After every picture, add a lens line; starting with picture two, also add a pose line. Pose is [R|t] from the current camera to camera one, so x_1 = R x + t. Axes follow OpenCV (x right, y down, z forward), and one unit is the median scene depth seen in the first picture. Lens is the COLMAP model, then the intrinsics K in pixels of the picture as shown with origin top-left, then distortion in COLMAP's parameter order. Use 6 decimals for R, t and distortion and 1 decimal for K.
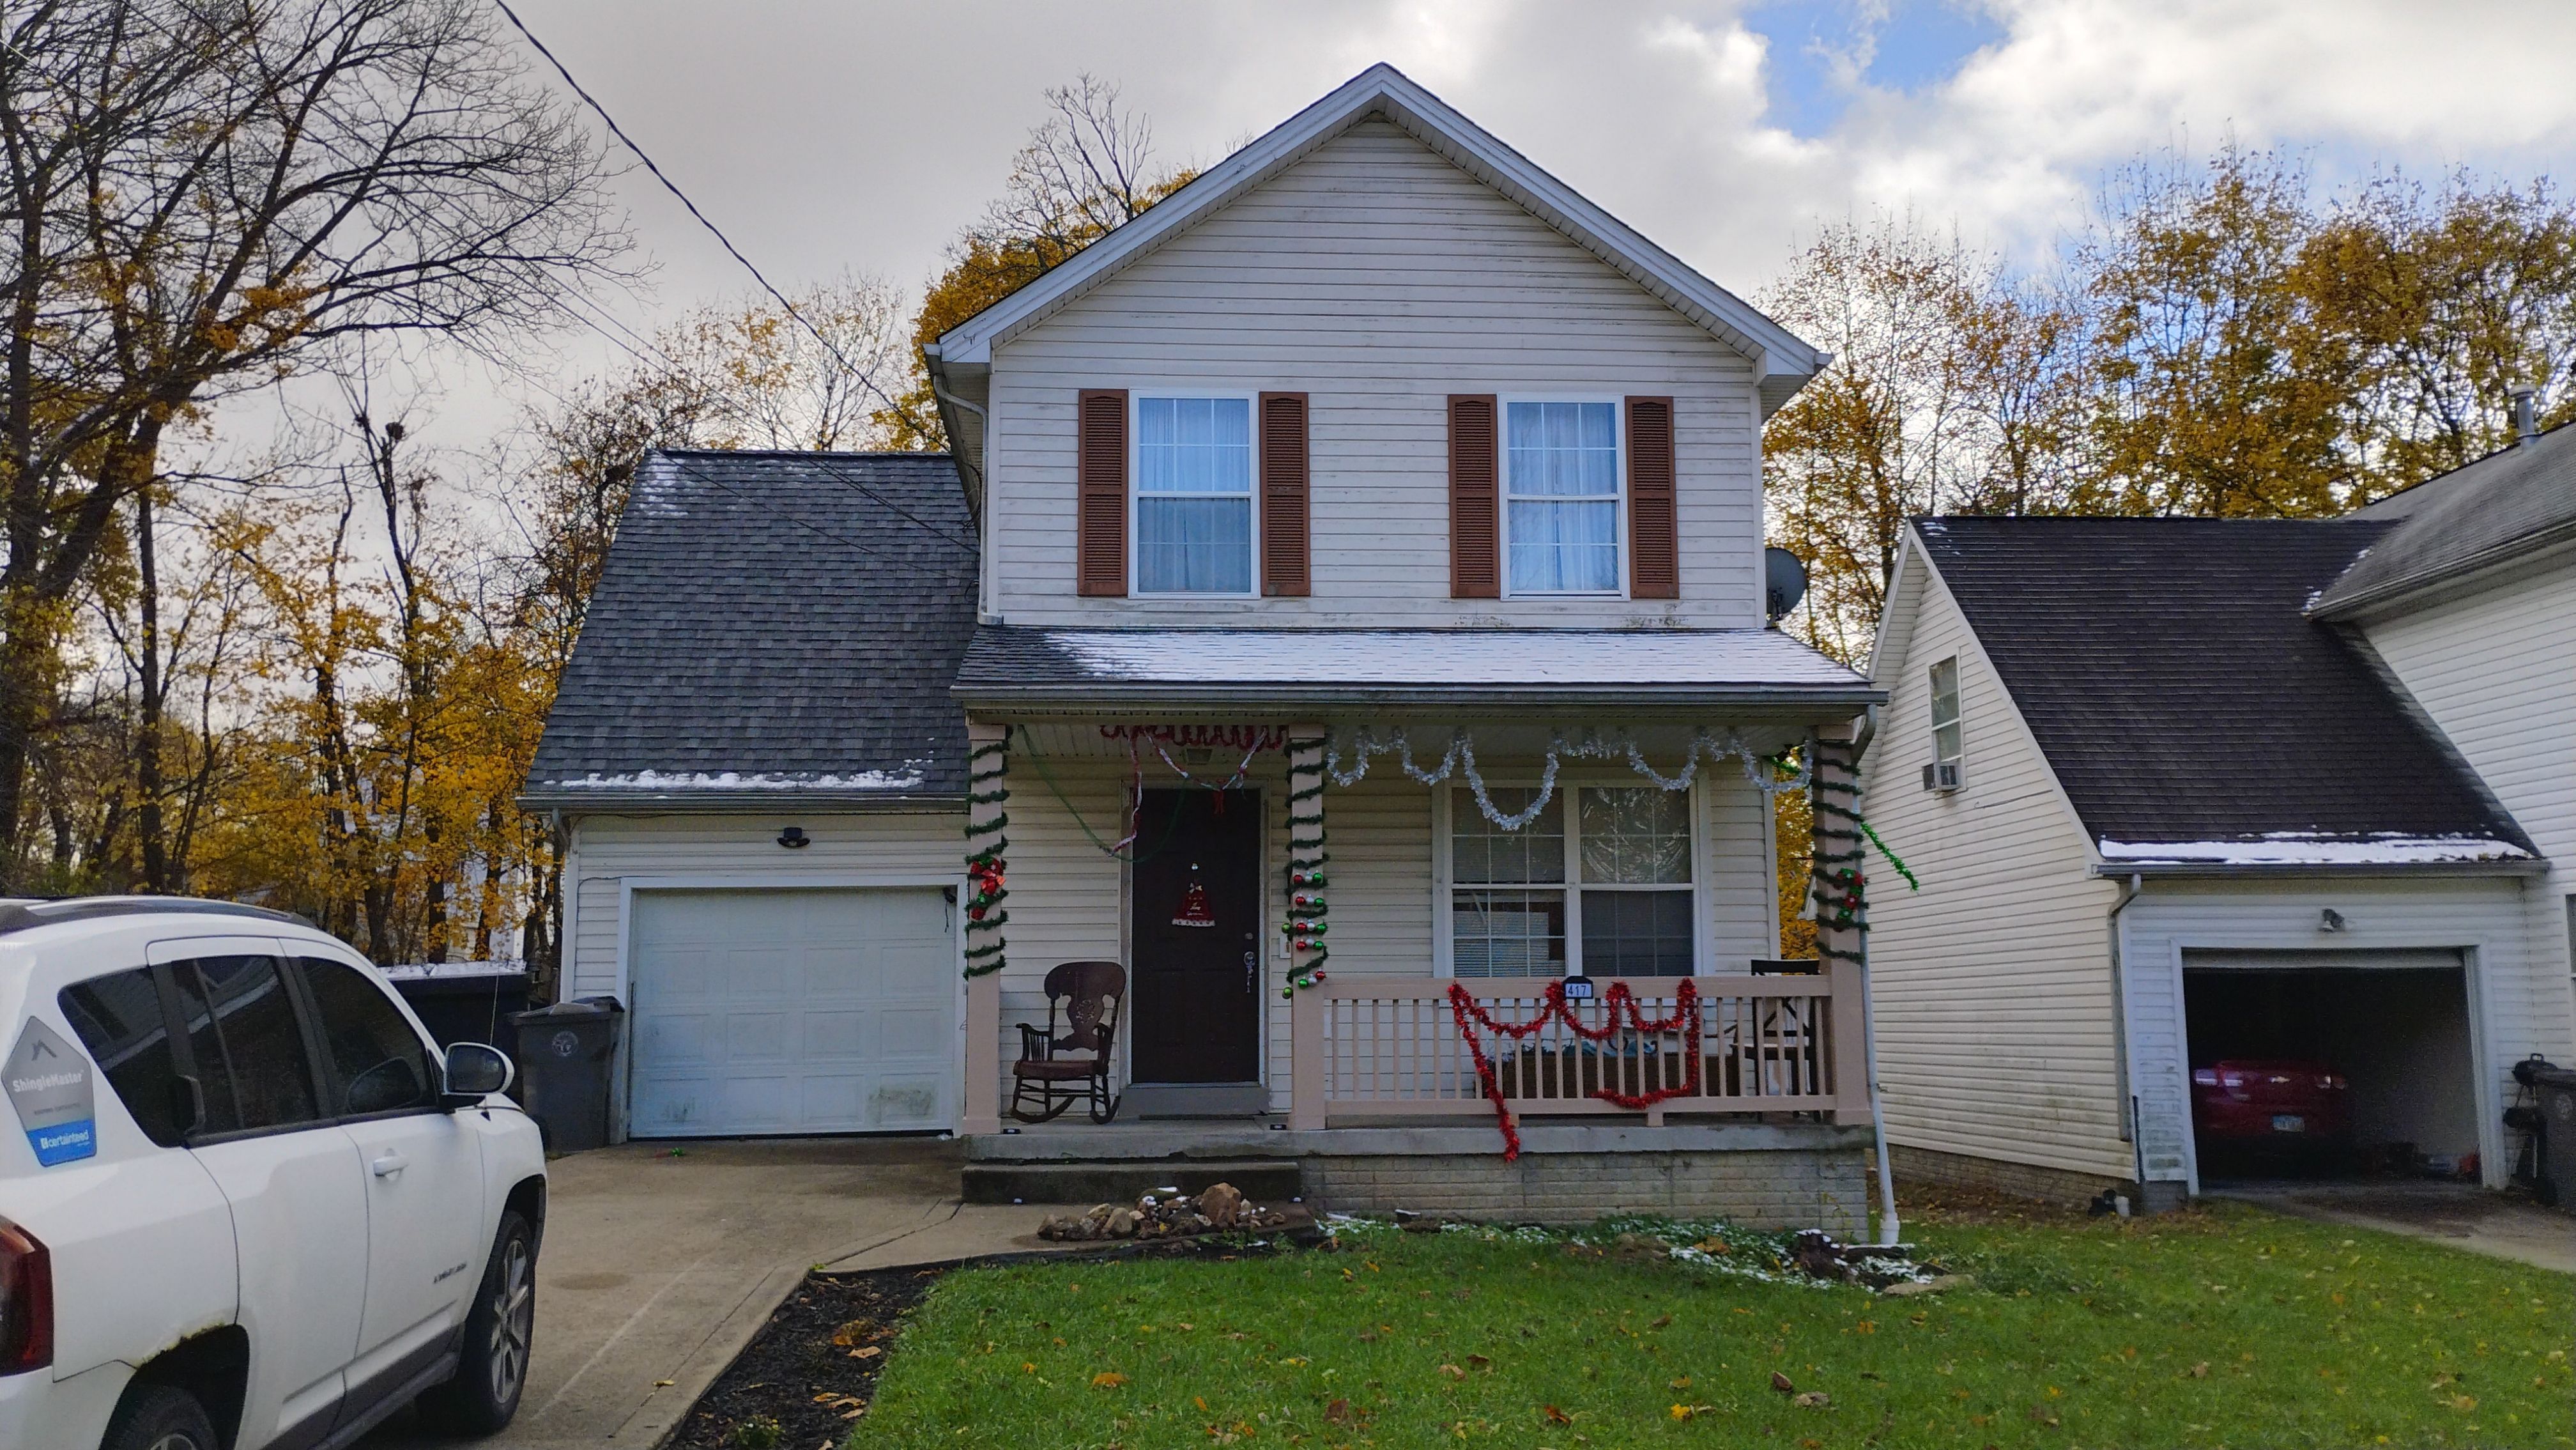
lens RADIAL K [[2161.9, 0, 1288.0], [0, 2161.9, 725.0], [0, 0, 1]] dist [0.010510, -0.007132]
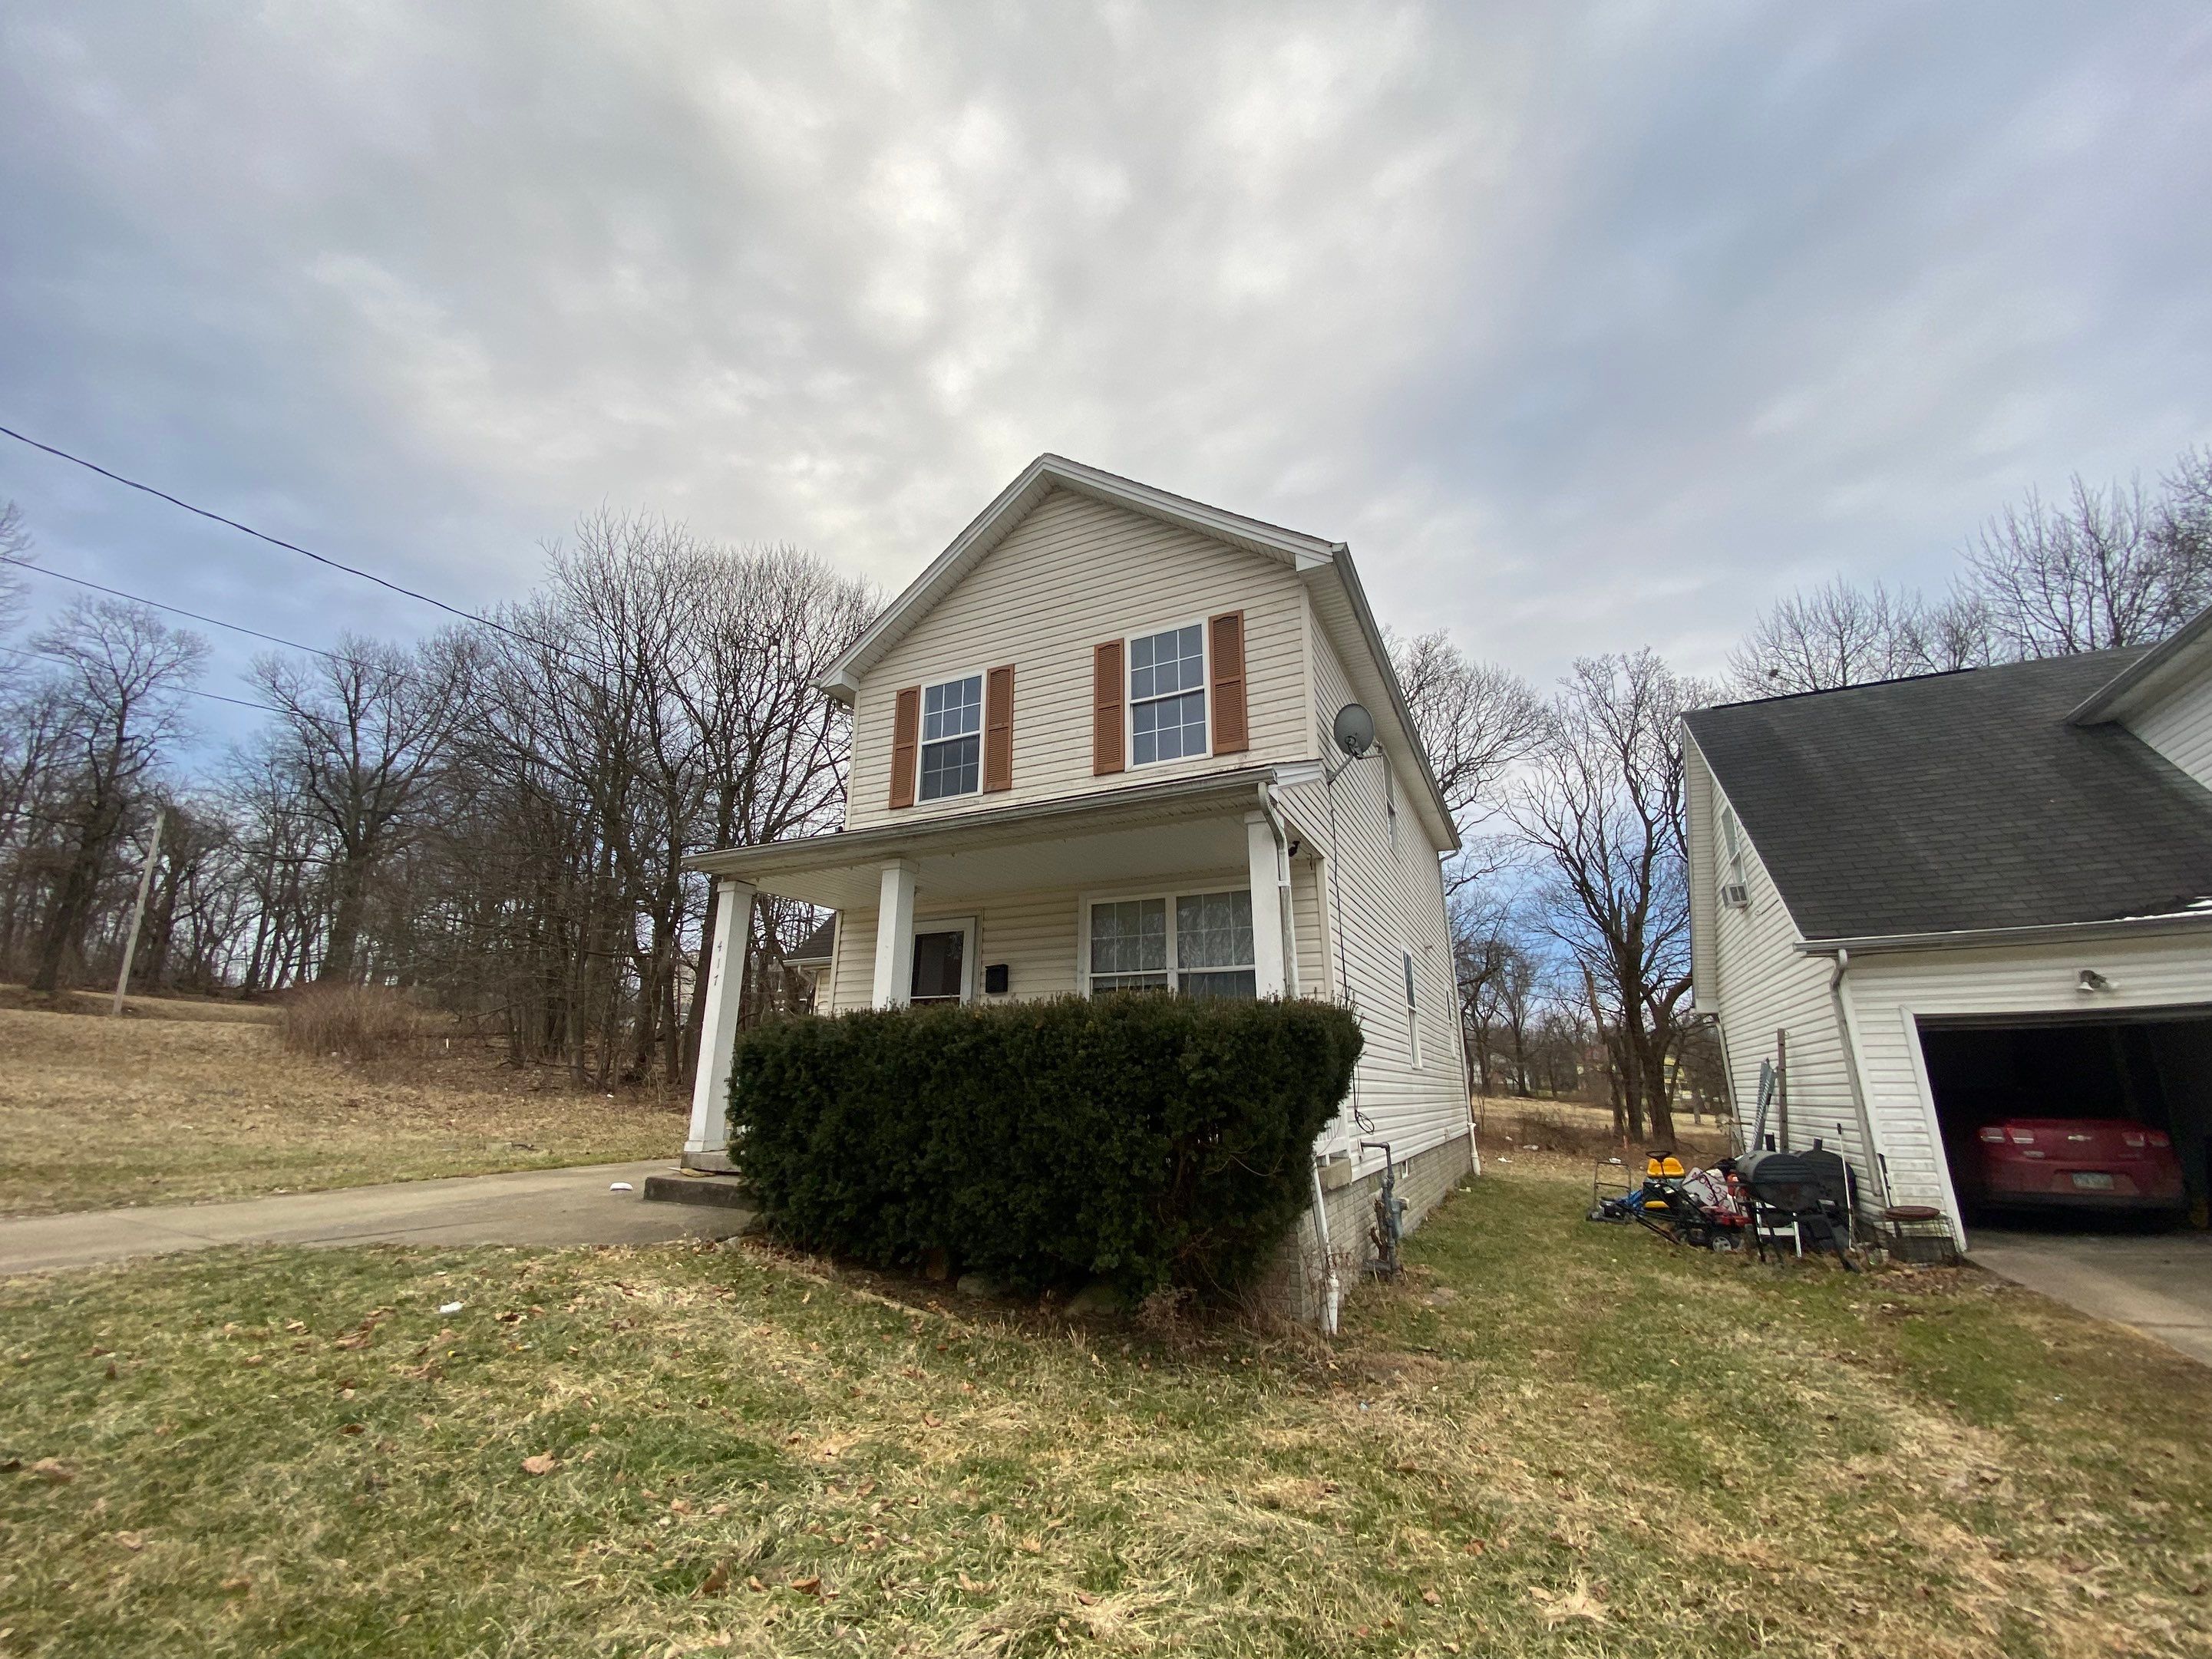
lens RADIAL K [[893.6, 0, 1106.0], [0, 893.6, 829.5], [0, 0, 1]] dist [0.015929, -0.018461]
pose [[0.858618, -0.130046, -0.495846, 0.366759], [0.062079, 0.986545, -0.151244, 0.066096], [0.508843, 0.099079, 0.855139, 0.486338]]
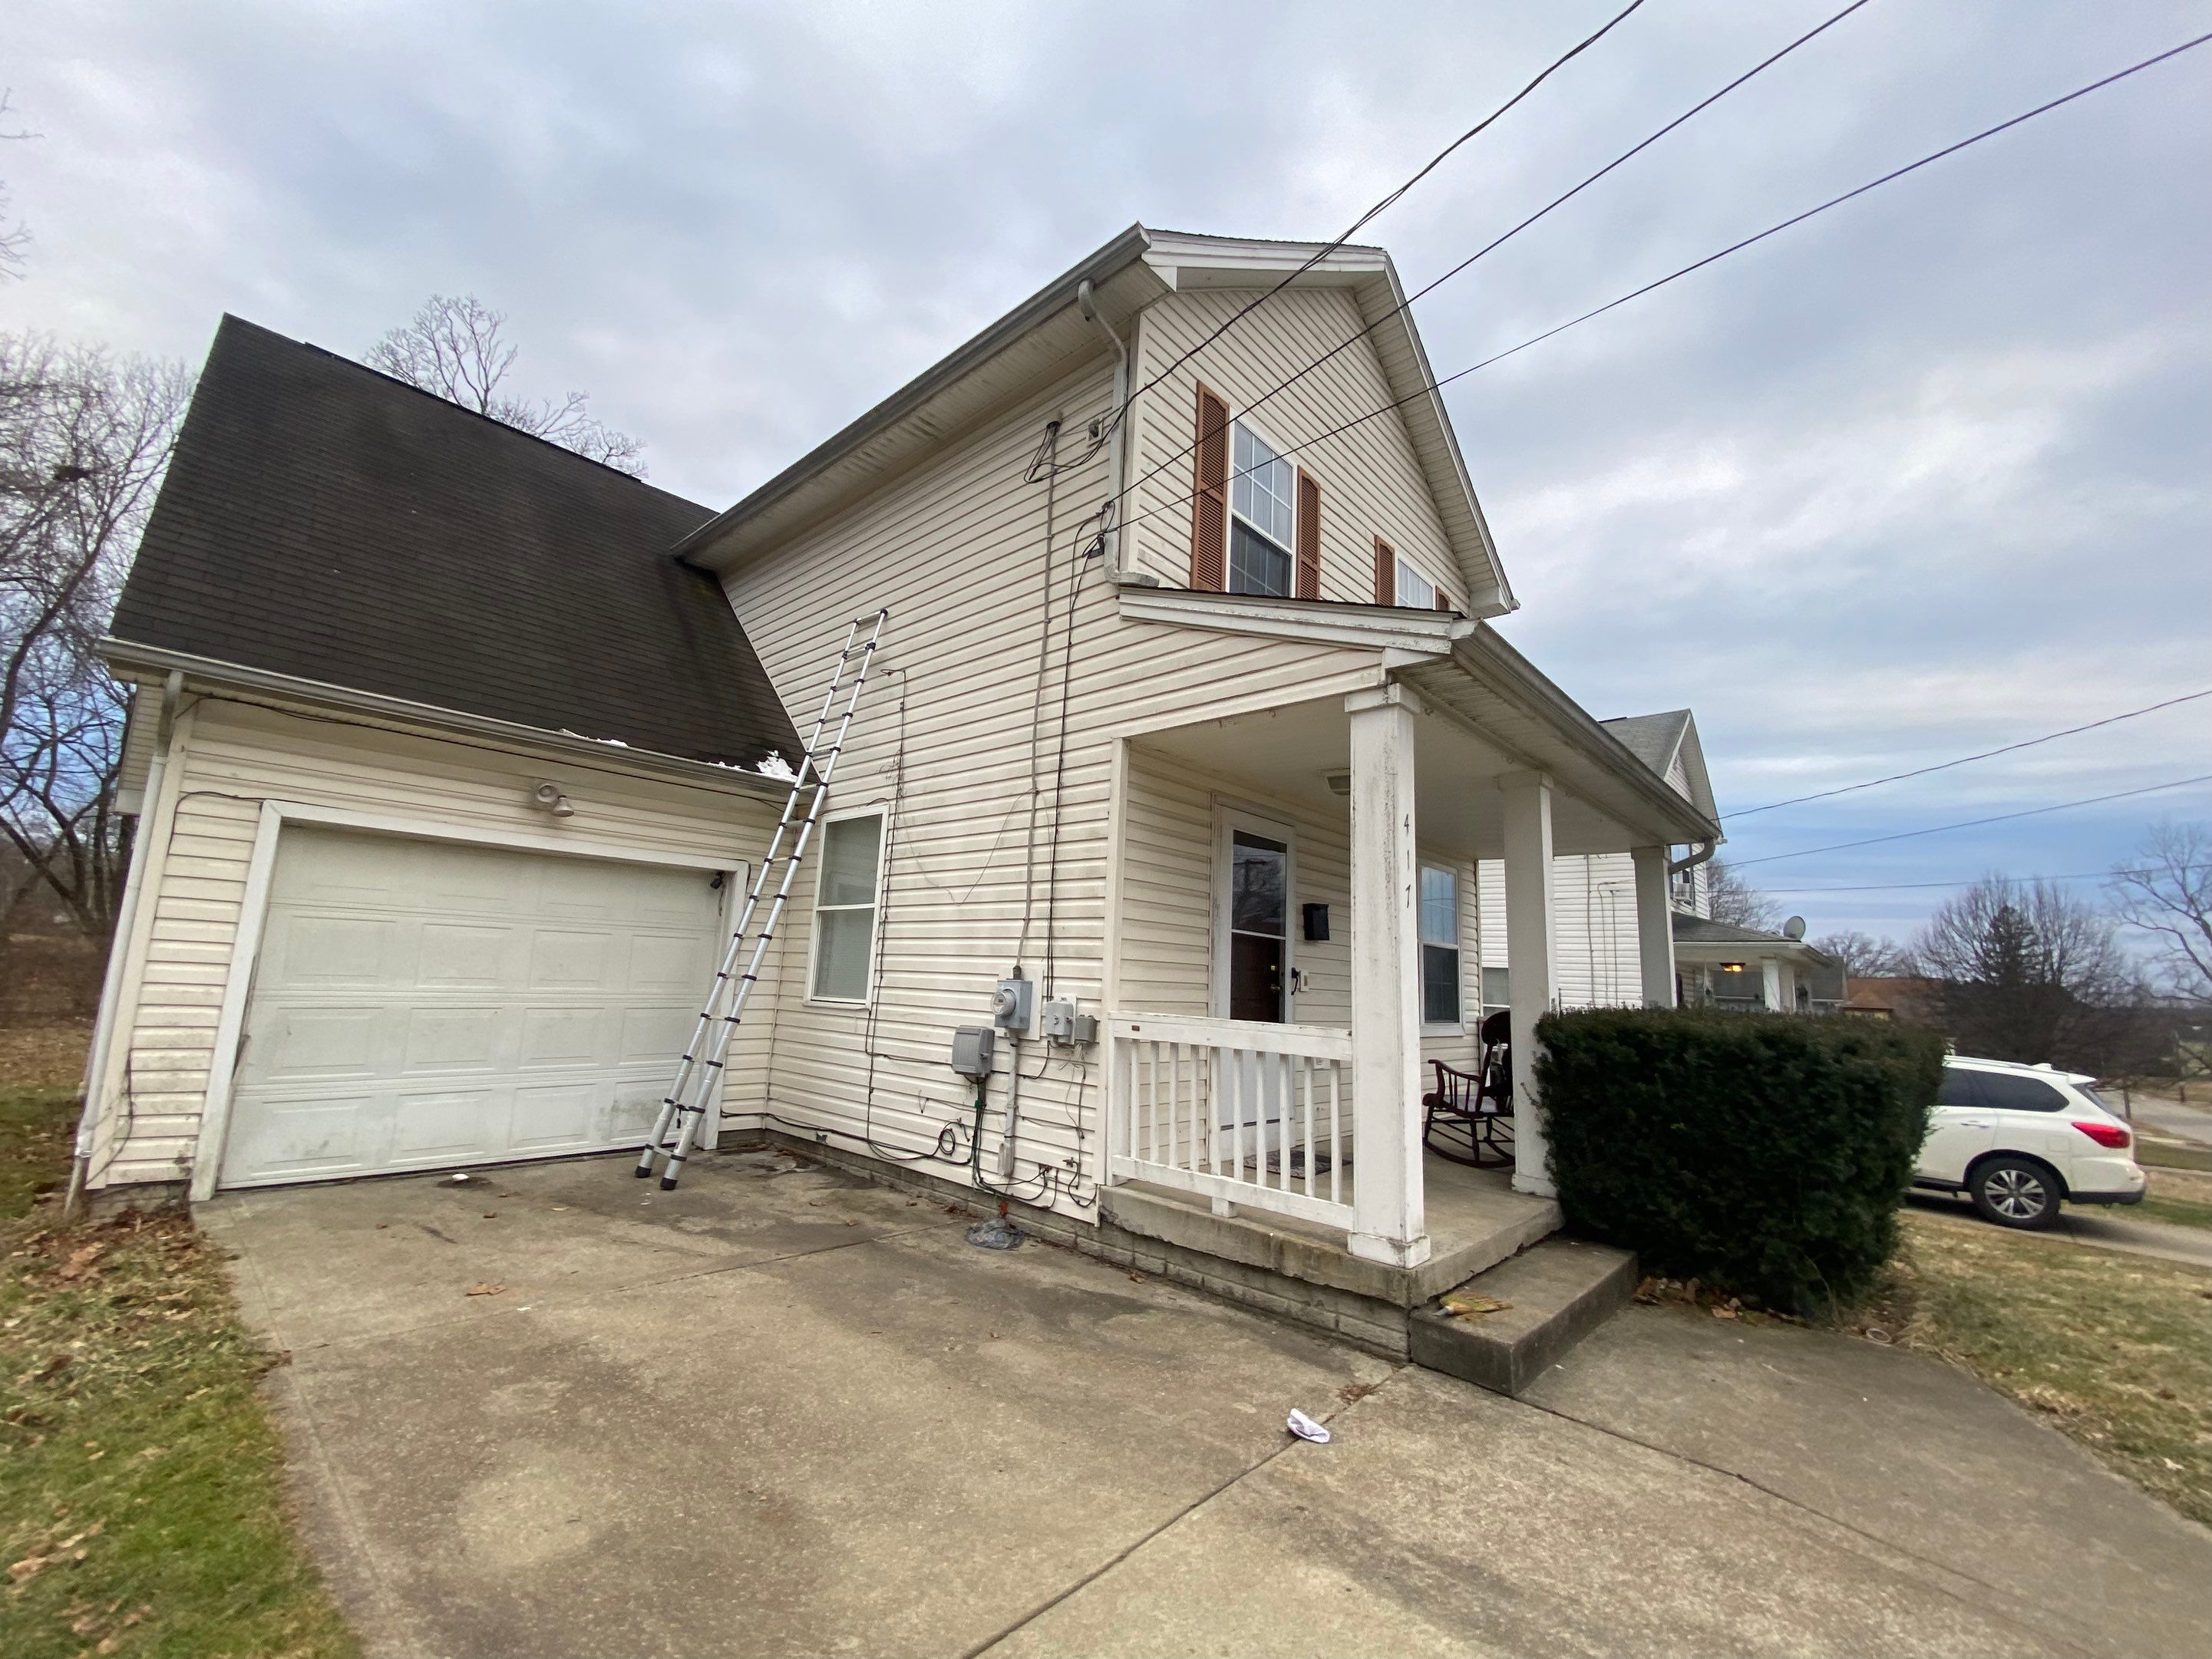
lens RADIAL K [[893.6, 0, 1106.0], [0, 893.6, 829.5], [0, 0, 1]] dist [0.015929, -0.018461]
pose [[0.715303, 0.158415, 0.680622, -0.361423], [-0.143243, 0.986524, -0.079071, 0.074731], [-0.683976, -0.040935, 0.728355, 0.714528]]
